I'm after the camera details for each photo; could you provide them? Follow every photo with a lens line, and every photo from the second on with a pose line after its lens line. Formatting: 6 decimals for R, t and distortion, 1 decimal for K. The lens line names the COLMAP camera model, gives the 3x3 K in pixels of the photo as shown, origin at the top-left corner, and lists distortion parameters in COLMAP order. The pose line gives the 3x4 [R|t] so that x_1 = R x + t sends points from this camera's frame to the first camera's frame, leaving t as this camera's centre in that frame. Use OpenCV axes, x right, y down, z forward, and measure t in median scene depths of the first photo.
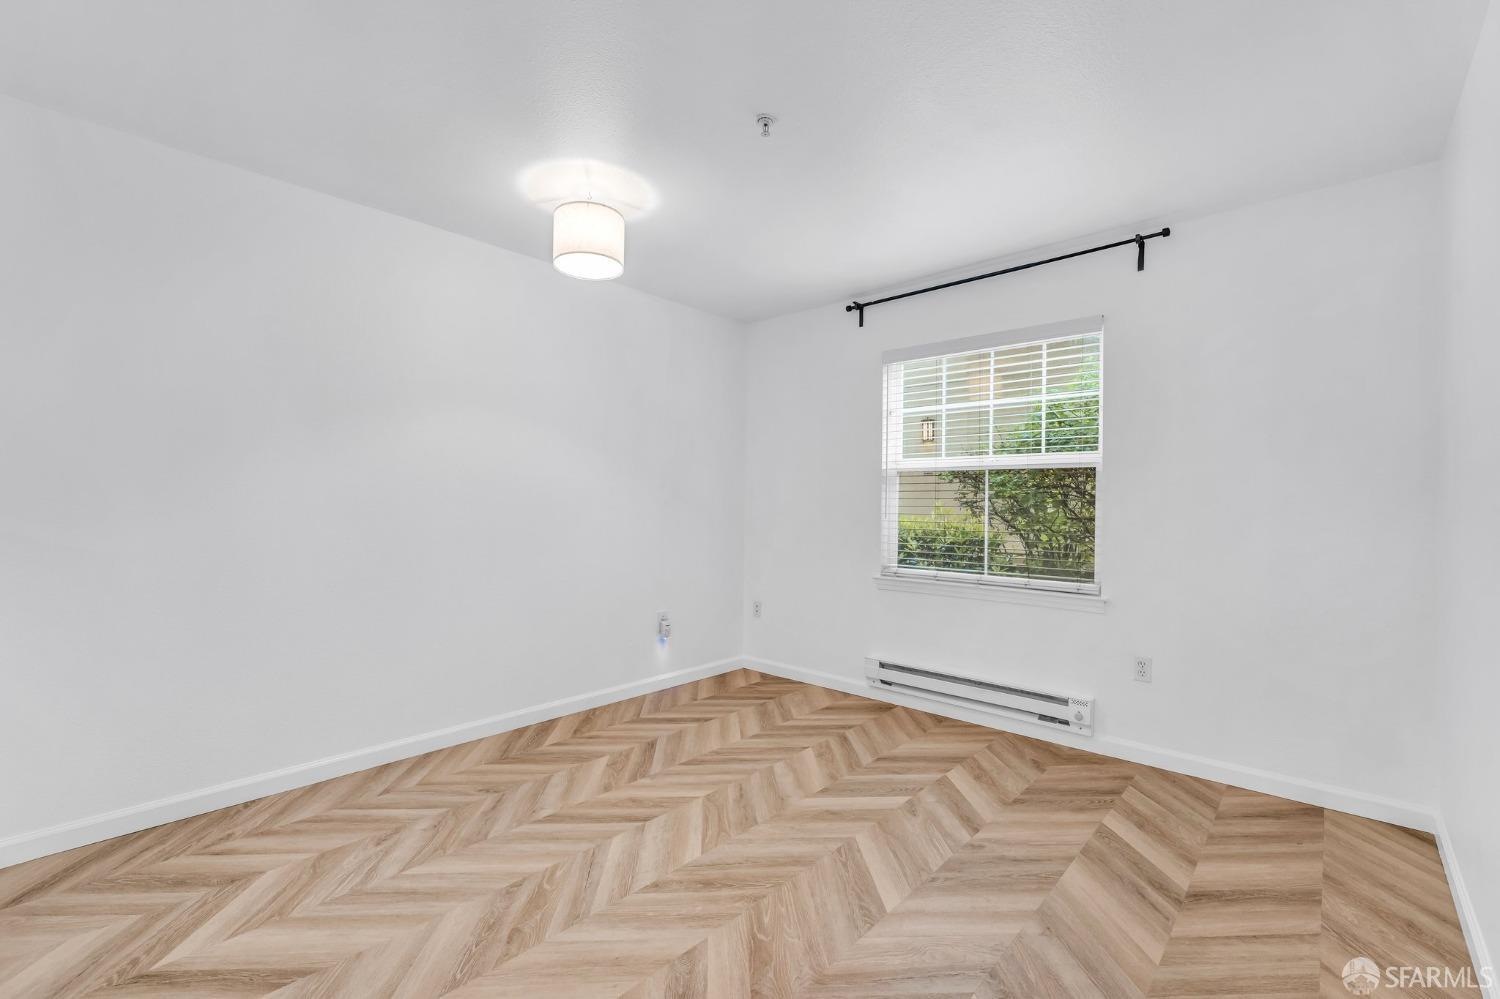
lens RADIAL K [[640.8, 0, 730.0], [0, 640.8, 497.9], [0, 0, 1]] dist [-0.002796, -0.000382]
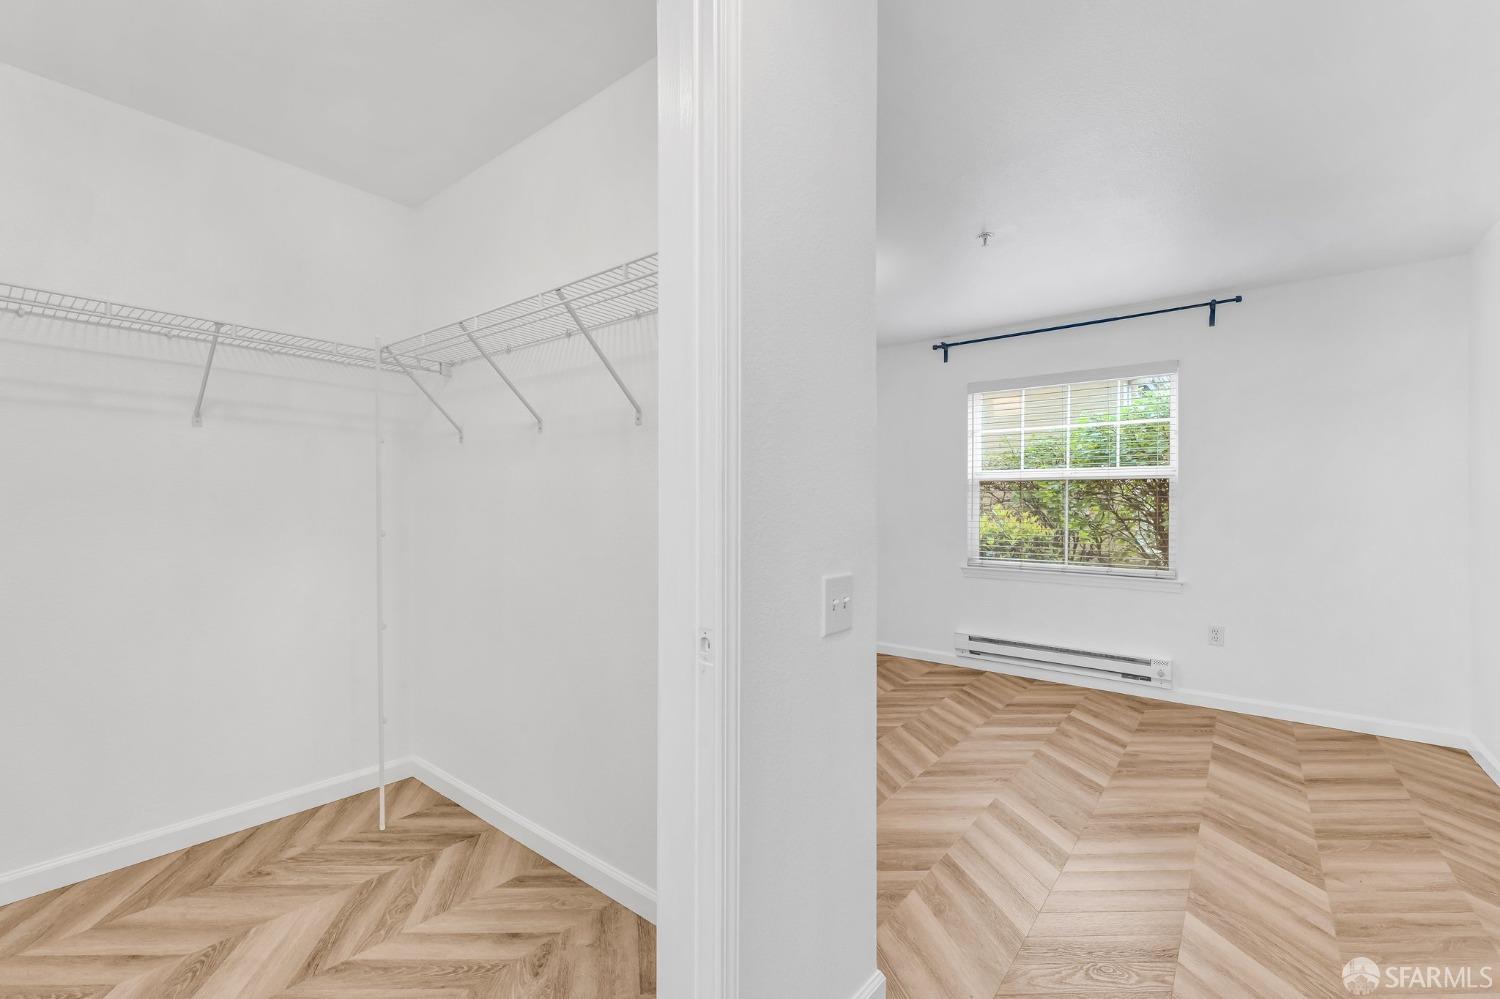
lens RADIAL K [[634.8, 0, 634.8], [0, 634.8, 499.1], [0, 0, 1]] dist [-0.000042, 0.000107]
pose [[0.999939, -0.000048, -0.011083, -0.512415], [0.000024, 0.999998, -0.002154, -0.005463], [0.011083, 0.002154, 0.999936, -0.294684]]
